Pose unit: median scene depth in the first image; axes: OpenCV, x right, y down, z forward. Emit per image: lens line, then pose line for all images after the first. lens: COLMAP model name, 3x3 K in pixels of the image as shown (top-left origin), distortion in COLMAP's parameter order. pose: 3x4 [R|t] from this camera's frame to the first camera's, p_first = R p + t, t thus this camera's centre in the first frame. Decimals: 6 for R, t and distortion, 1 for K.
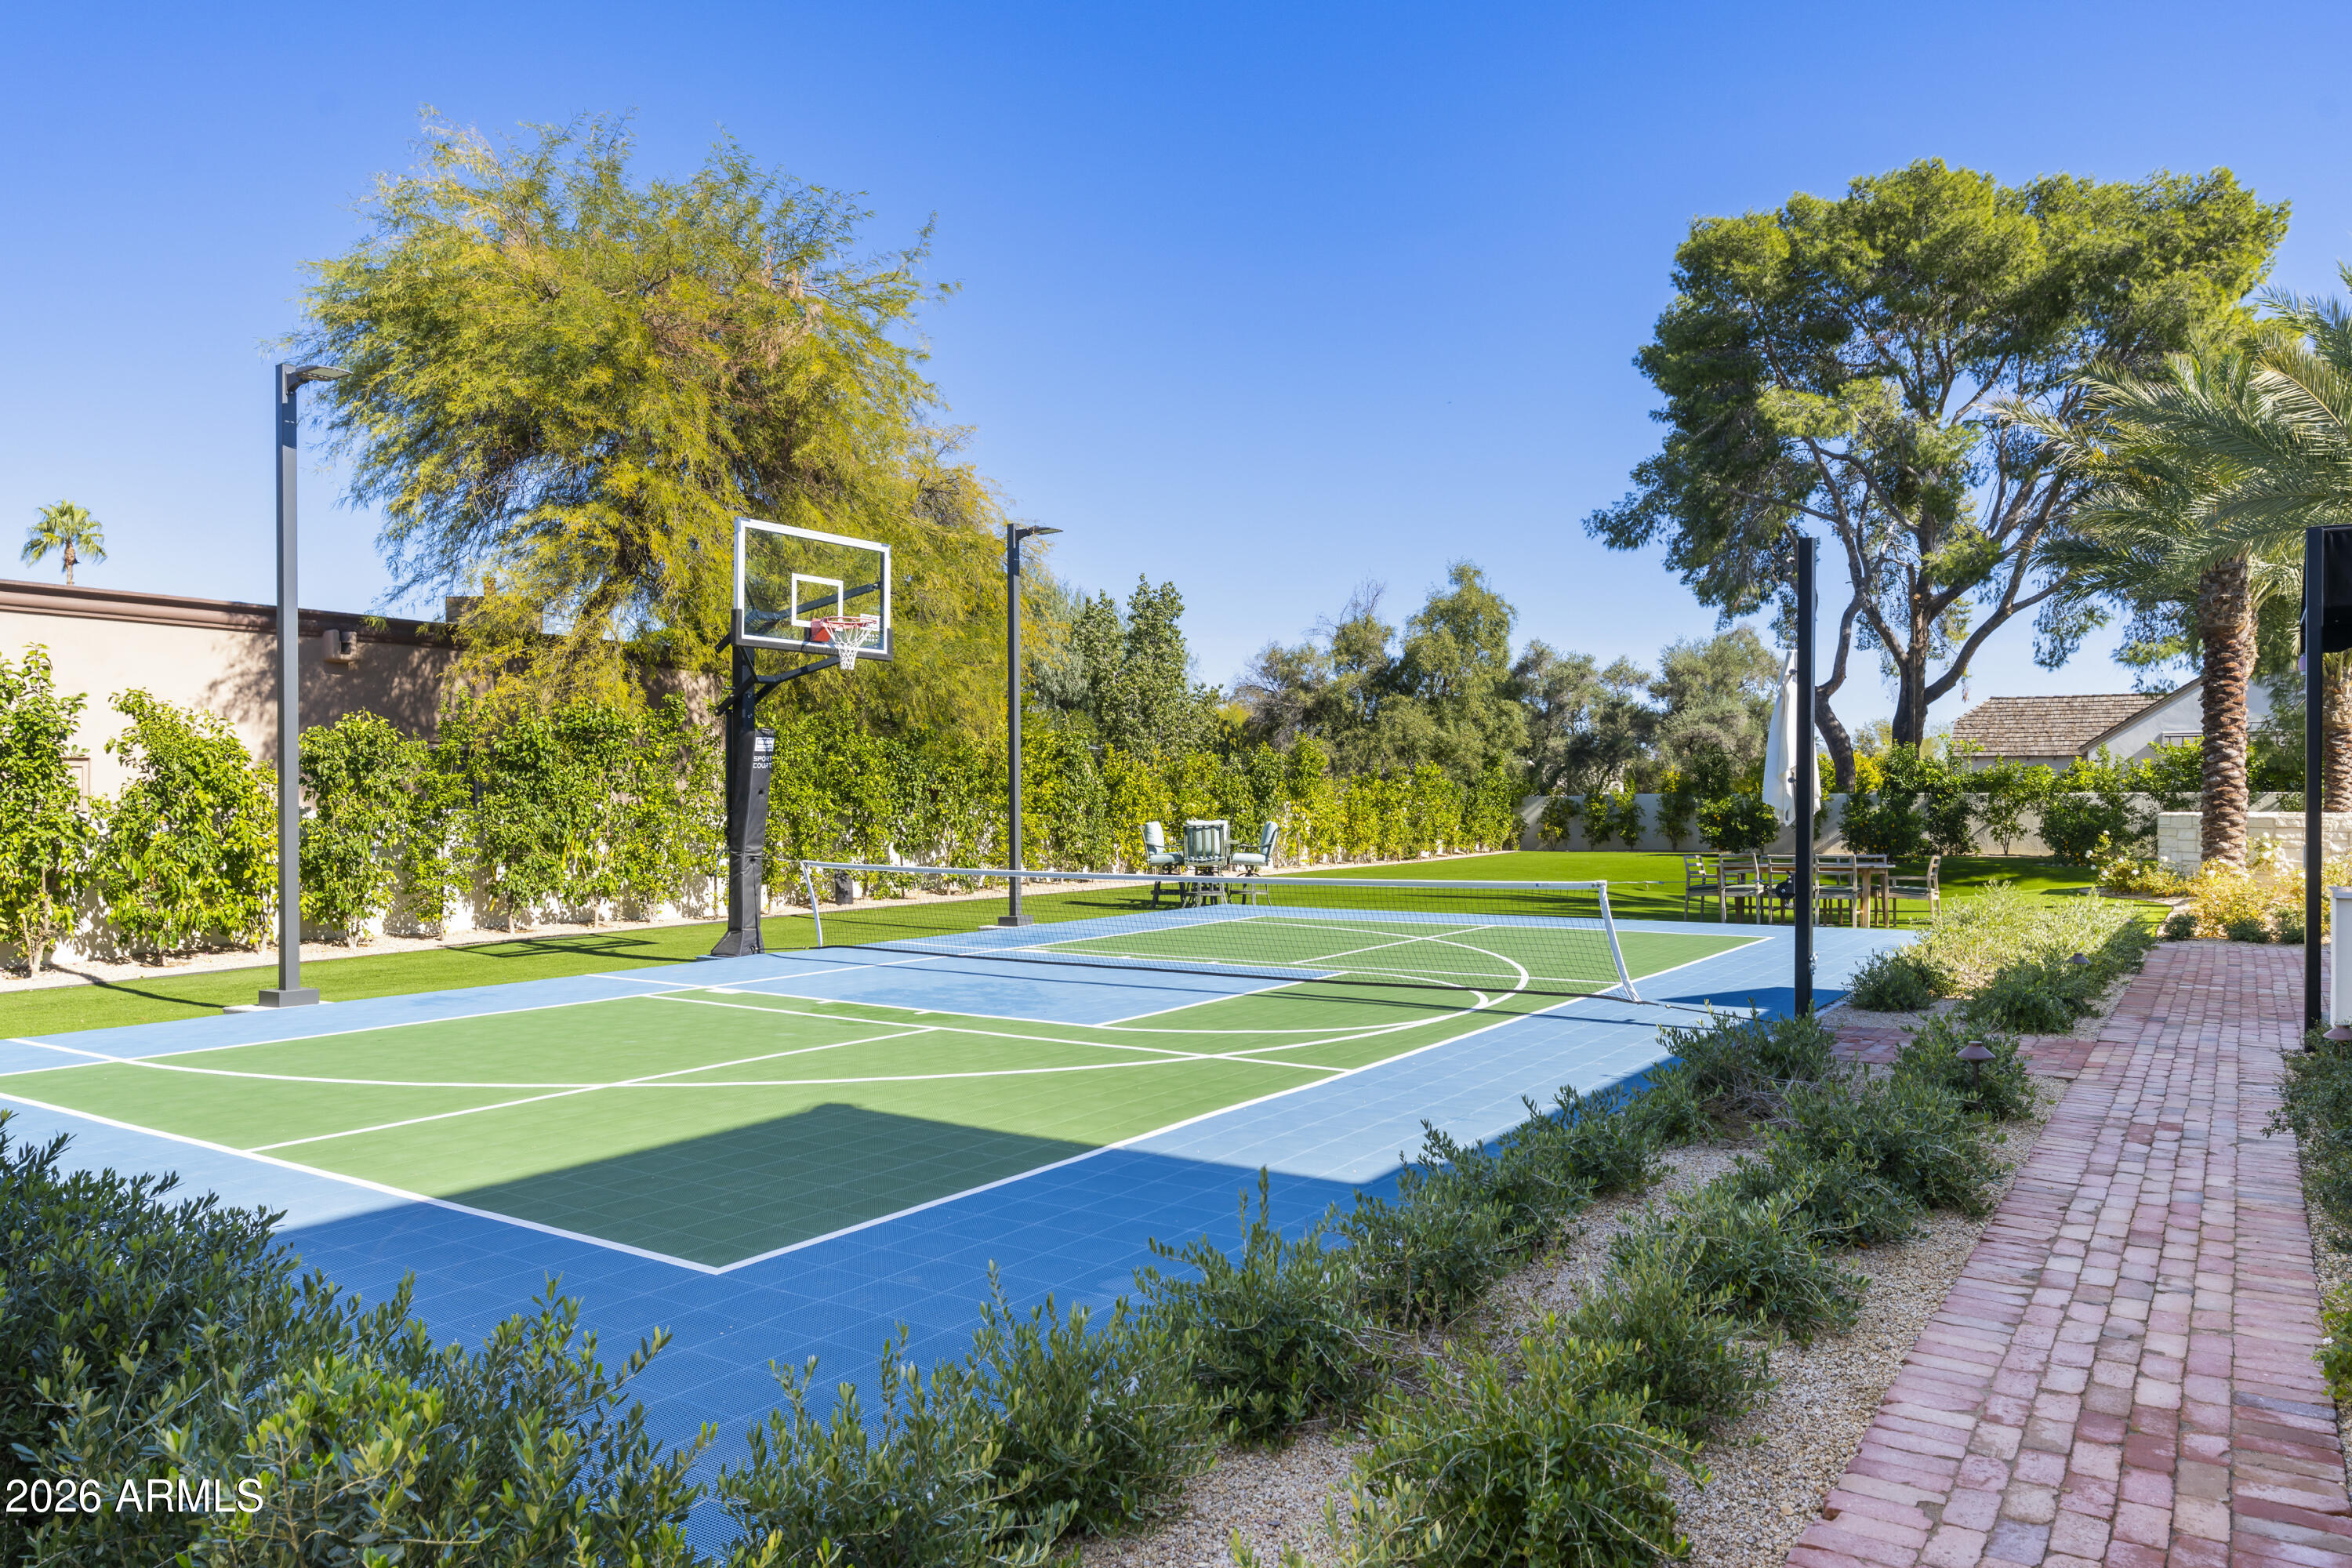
lens RADIAL K [[1603.3, 0, 1198.9], [0, 1603.3, 793.6], [0, 0, 1]] dist [0.004270, -0.000765]
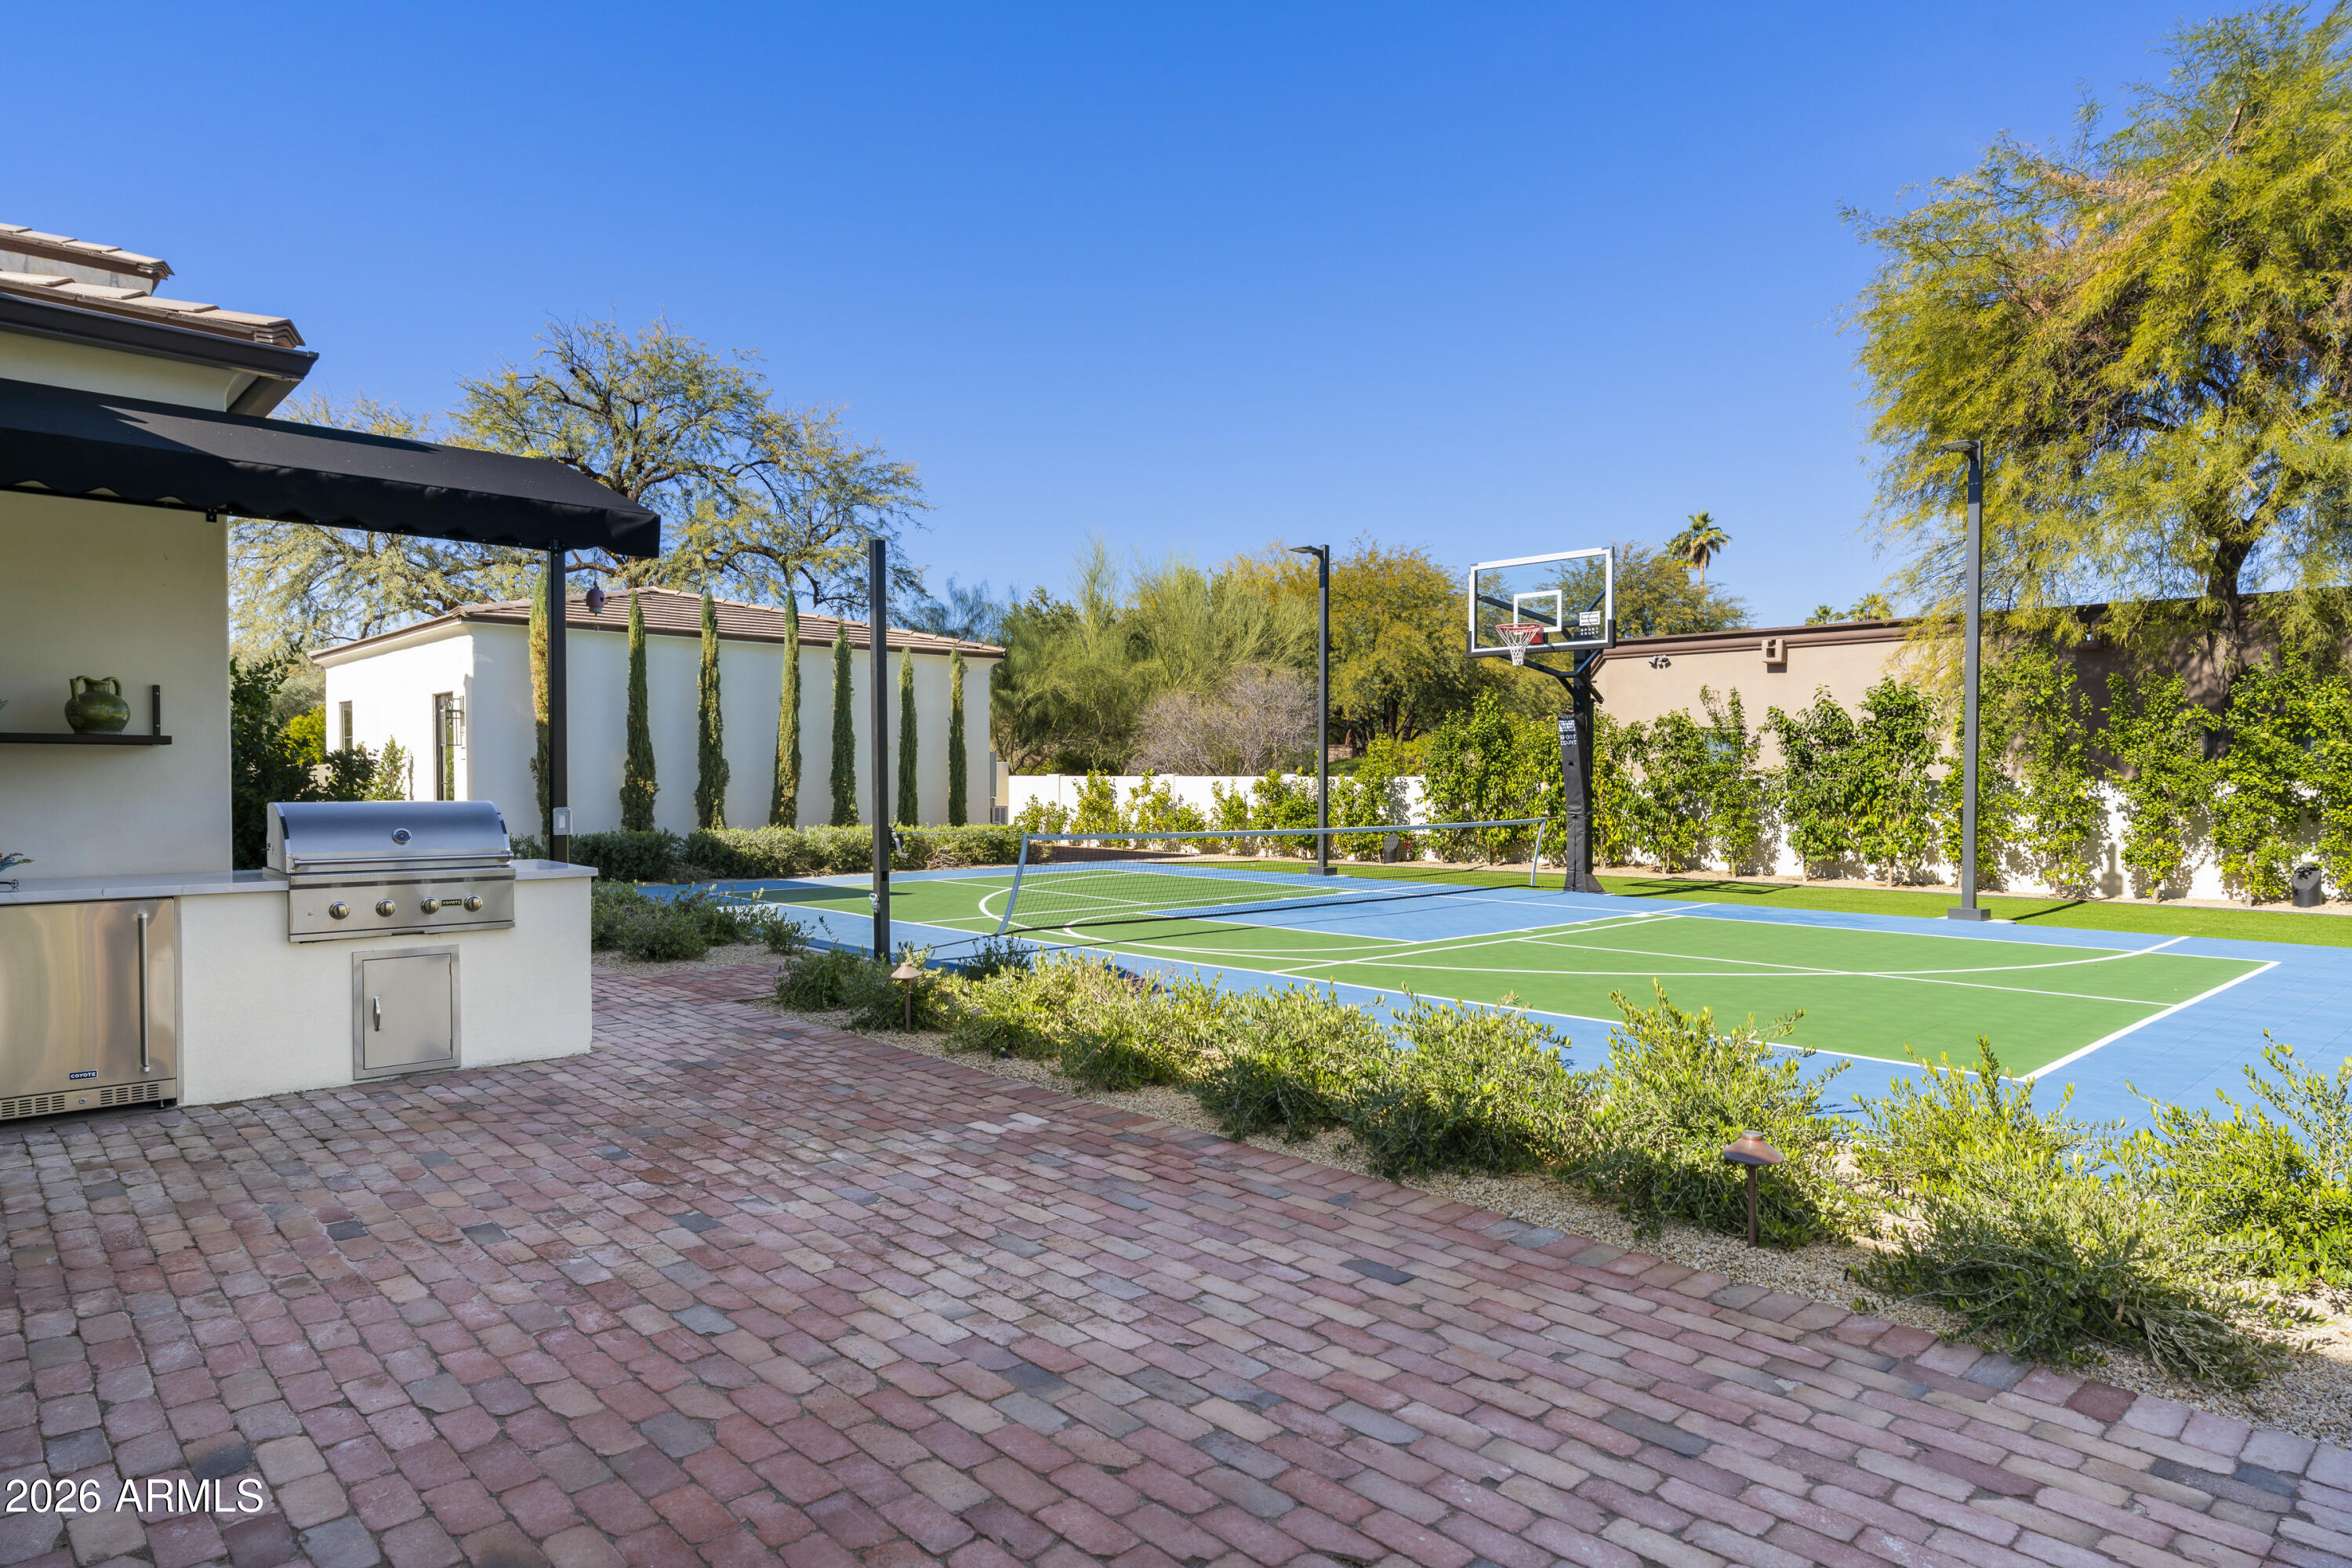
lens RADIAL K [[1390.0, 0, 1176.0], [0, 1390.0, 784.0], [0, 0, 1]] dist [-0.000547, 0.000402]
pose [[-0.244146, 0.007274, -0.969711, 0.304523], [0.000020, 0.999972, 0.007496, 0.002475], [0.969738, 0.001810, -0.244139, 0.338739]]
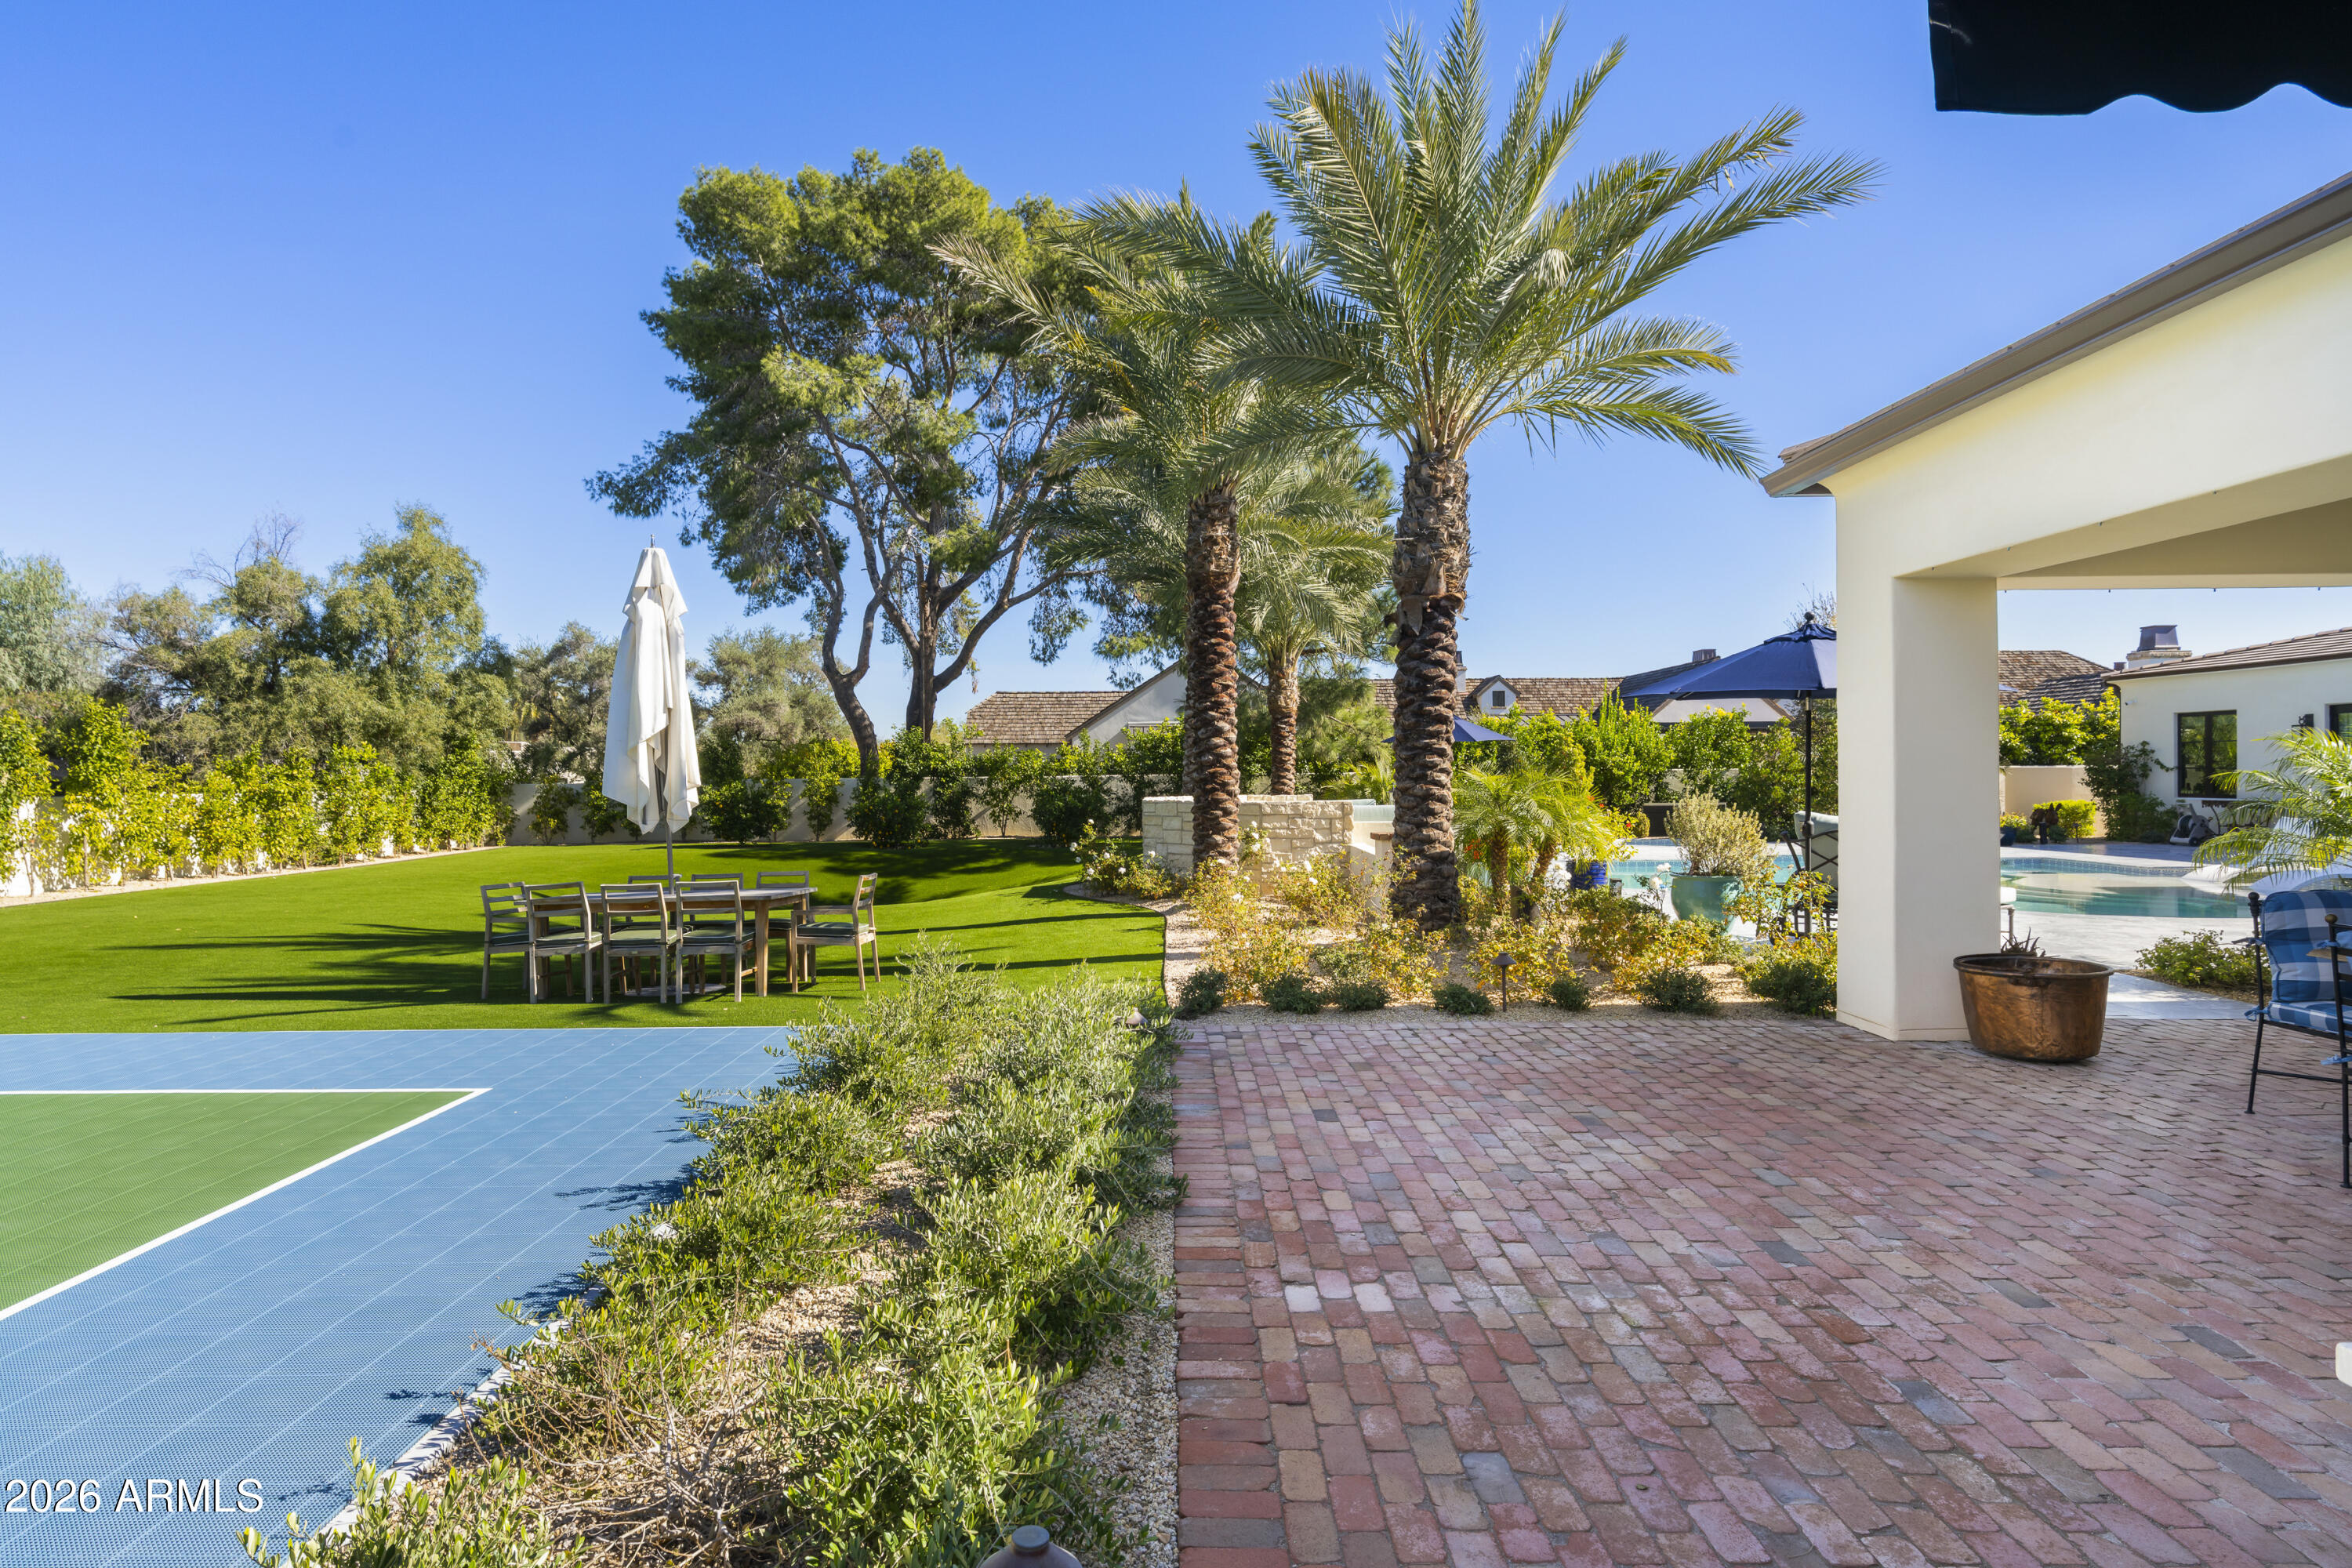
lens RADIAL K [[1321.7, 0, 1147.4], [0, 1321.7, 777.6], [0, 0, 1]] dist [0.000147, 0.001065]
pose [[0.846161, -0.008211, 0.532863, 0.123648], [0.008535, 0.999962, 0.001857, -0.000339], [-0.532858, 0.002977, 0.846199, 0.222539]]
